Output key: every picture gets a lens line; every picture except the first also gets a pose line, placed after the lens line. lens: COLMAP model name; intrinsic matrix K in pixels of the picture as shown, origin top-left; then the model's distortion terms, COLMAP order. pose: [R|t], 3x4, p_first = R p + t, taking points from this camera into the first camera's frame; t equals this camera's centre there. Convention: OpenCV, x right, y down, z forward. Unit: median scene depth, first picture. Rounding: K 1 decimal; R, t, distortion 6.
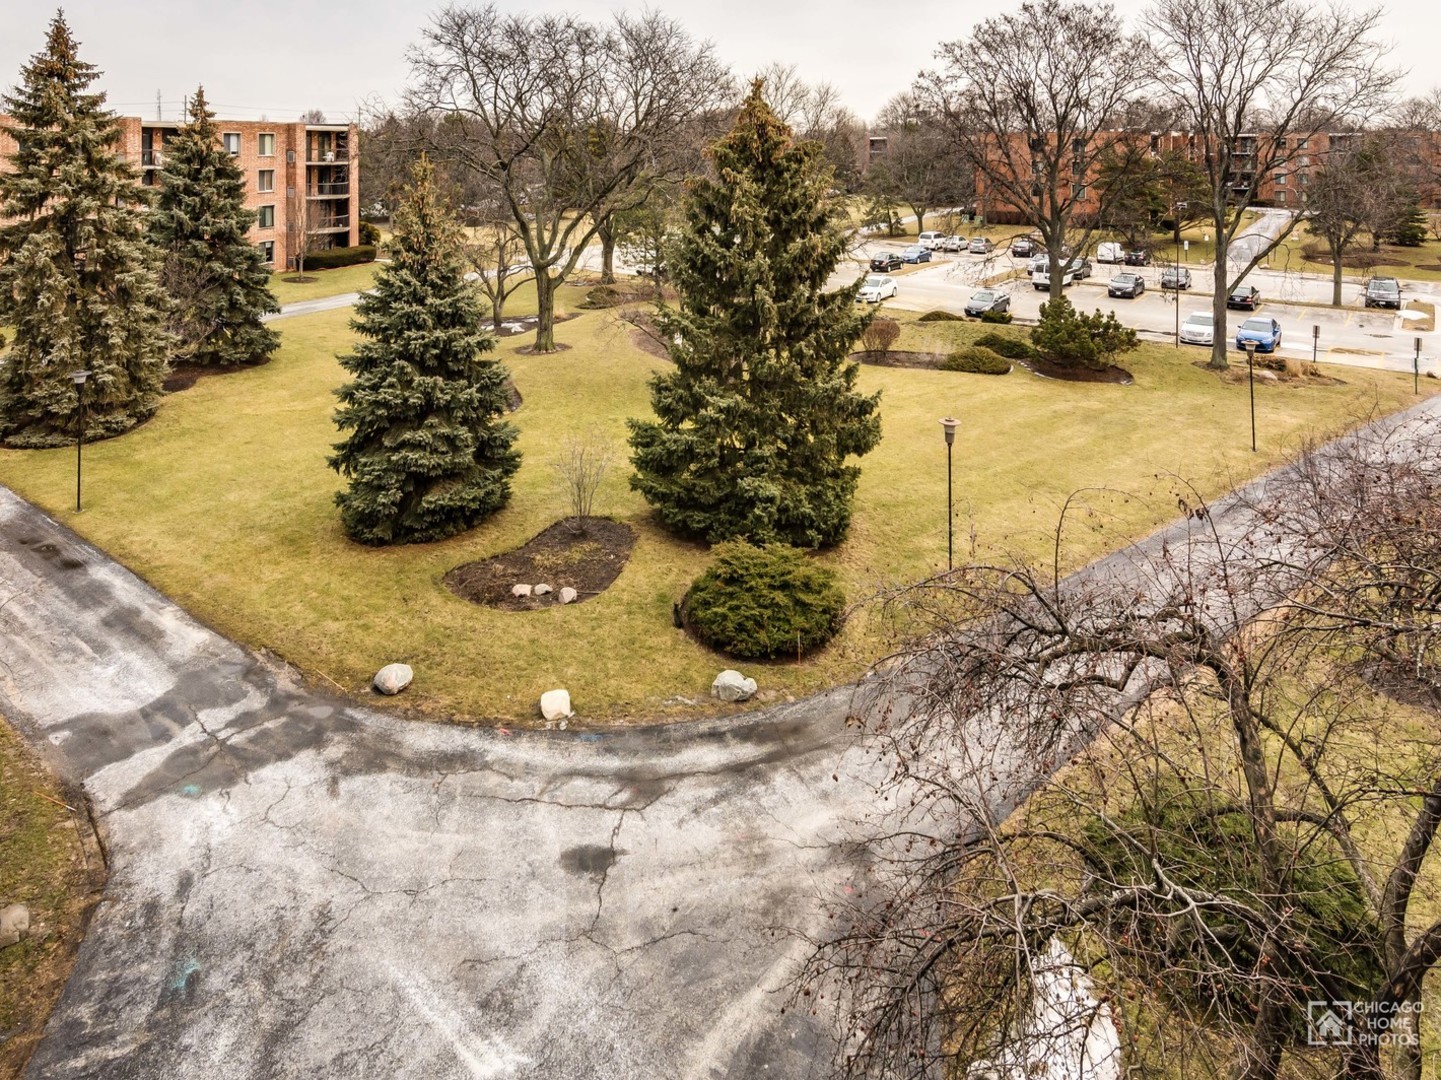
lens RADIAL K [[858.7, 0, 741.7], [0, 858.7, 487.8], [0, 0, 1]] dist [0.003562, 0.004524]
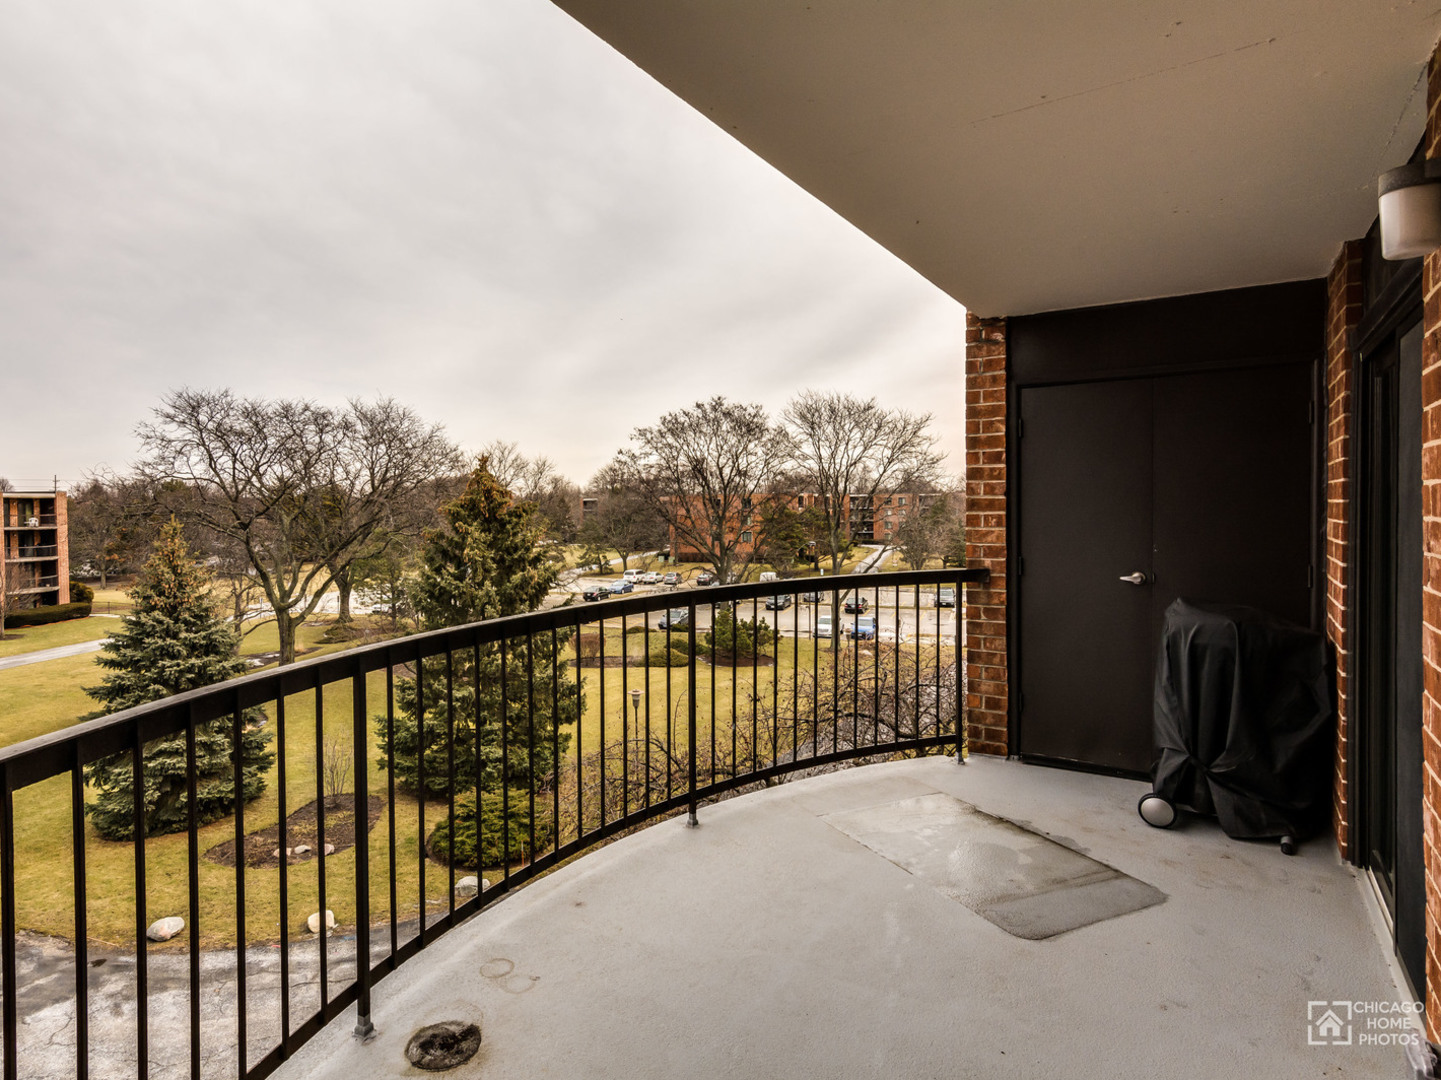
lens RADIAL K [[858.7, 0, 741.7], [0, 858.7, 487.8], [0, 0, 1]] dist [0.003562, 0.004524]
pose [[0.952479, -0.004745, 0.304567, -0.005209], [0.123138, 0.920533, -0.370750, 0.080575], [-0.278605, 0.390635, 0.877373, -0.193491]]
